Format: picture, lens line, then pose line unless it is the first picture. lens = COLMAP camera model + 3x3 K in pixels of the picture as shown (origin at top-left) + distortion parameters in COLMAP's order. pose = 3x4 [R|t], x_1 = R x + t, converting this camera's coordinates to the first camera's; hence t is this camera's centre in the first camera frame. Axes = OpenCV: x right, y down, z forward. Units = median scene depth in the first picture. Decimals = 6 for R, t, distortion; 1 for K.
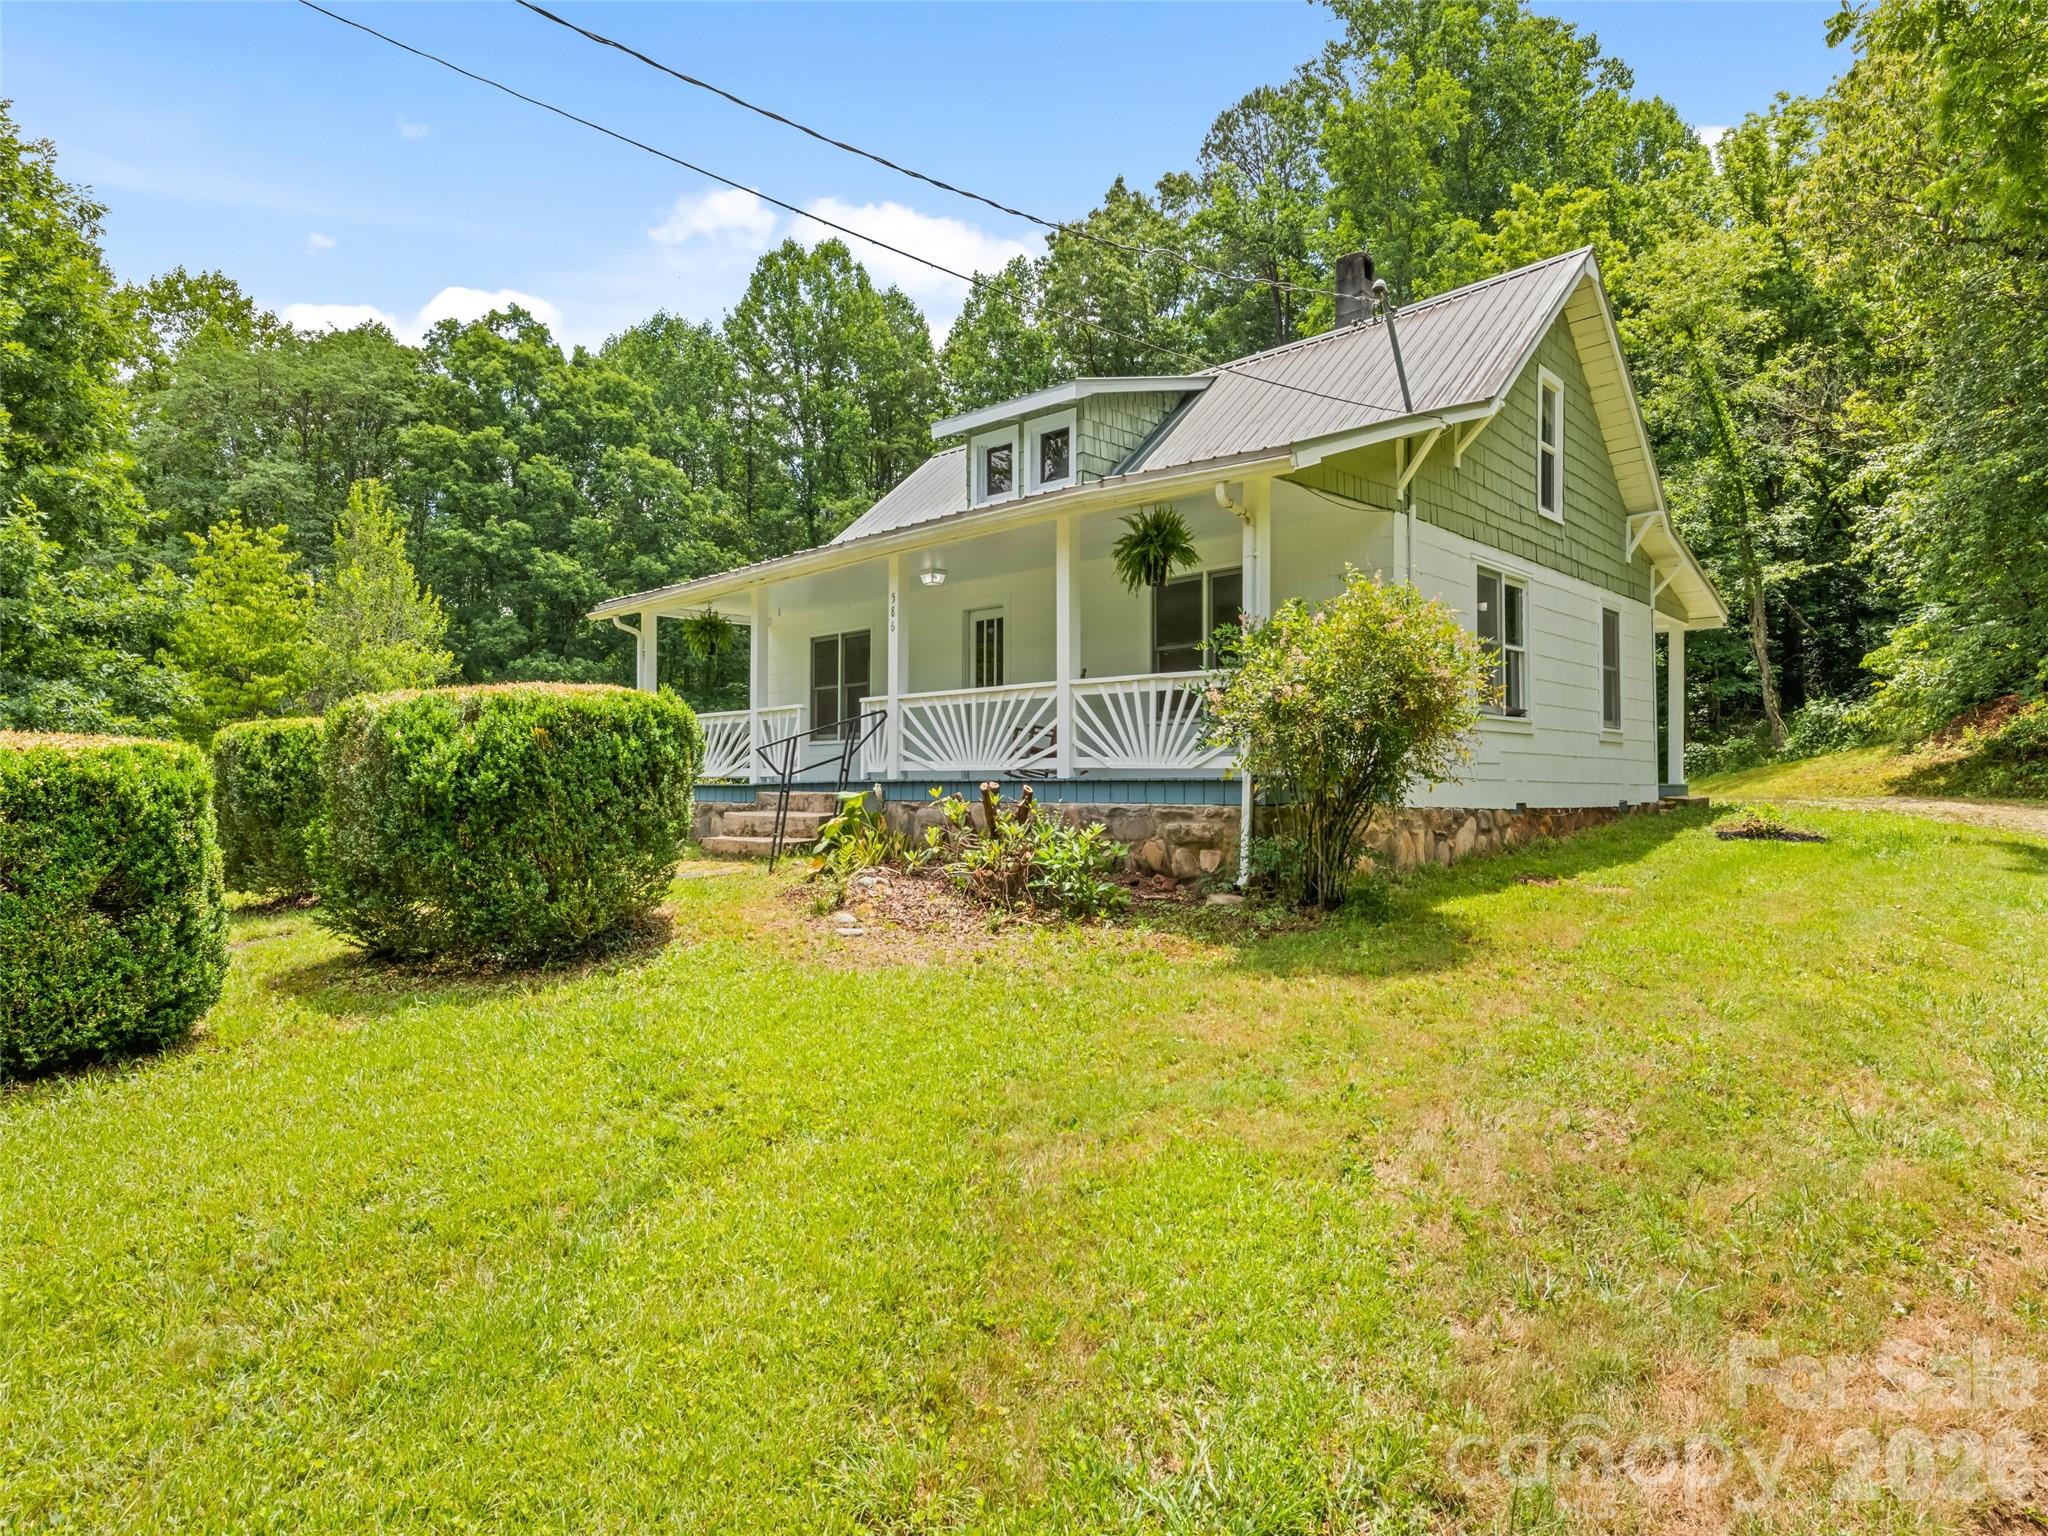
lens RADIAL K [[1168.6, 0, 1024.0], [0, 1168.6, 768.0], [0, 0, 1]] dist [-0.001641, -0.000350]
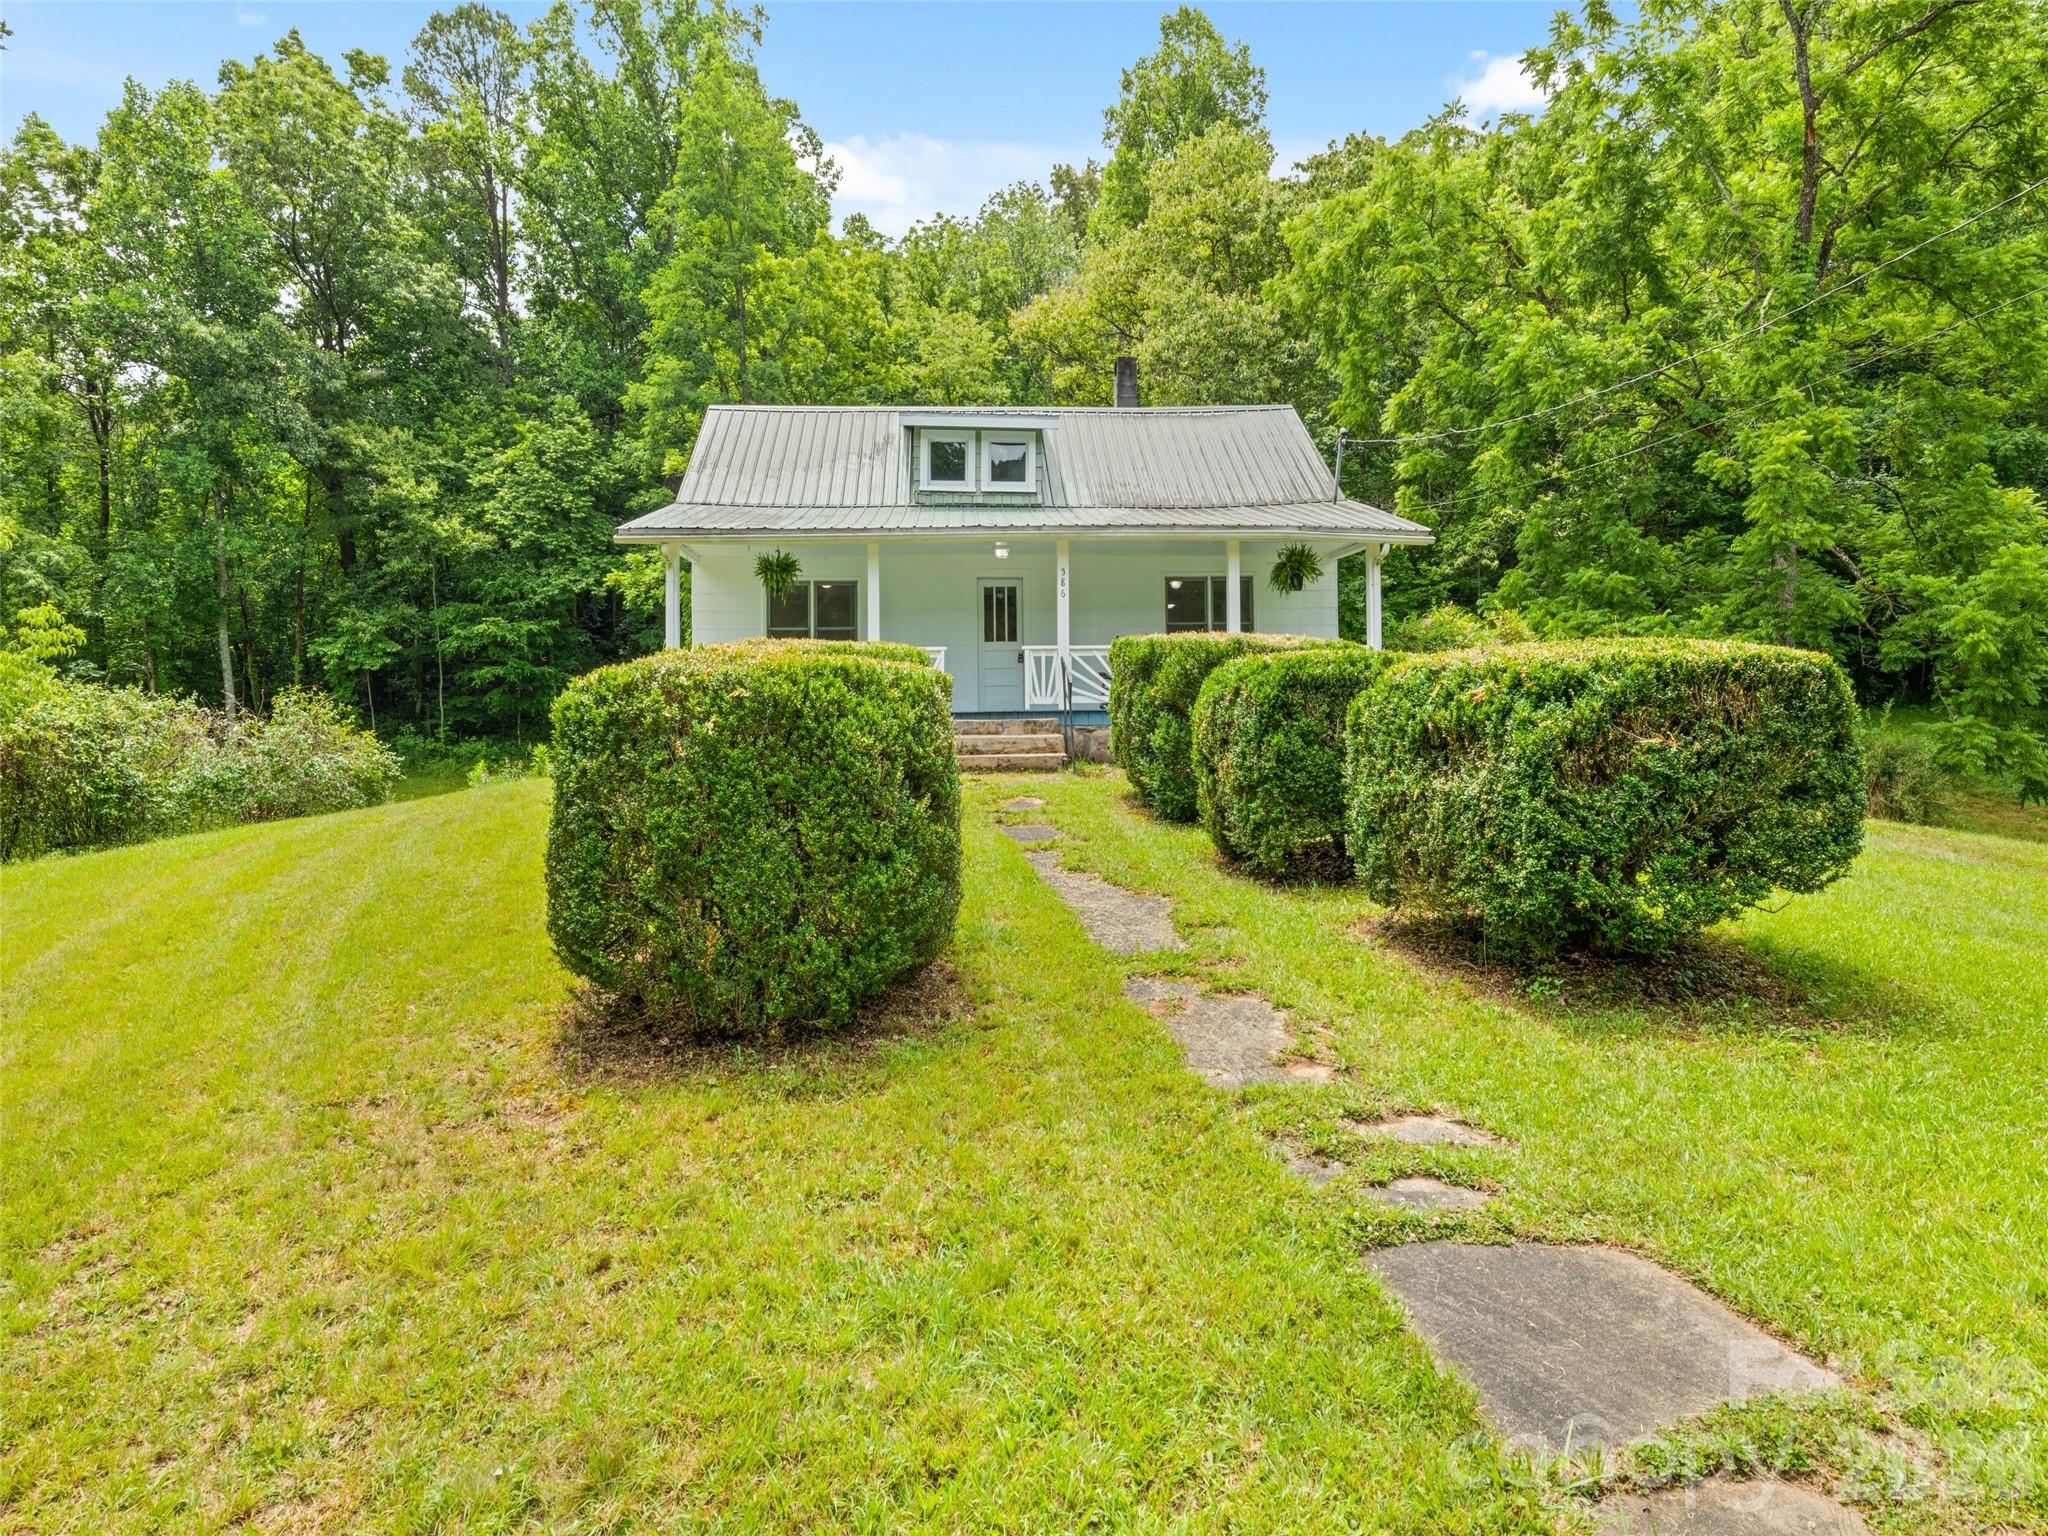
lens RADIAL K [[1168.6, 0, 1024.0], [0, 1168.6, 768.0], [0, 0, 1]] dist [-0.001641, -0.000350]
pose [[0.664145, -0.021038, 0.747307, -0.970113], [-0.001569, 0.999563, 0.029534, 0.031698], [-0.747602, -0.020788, 0.663822, 0.135955]]
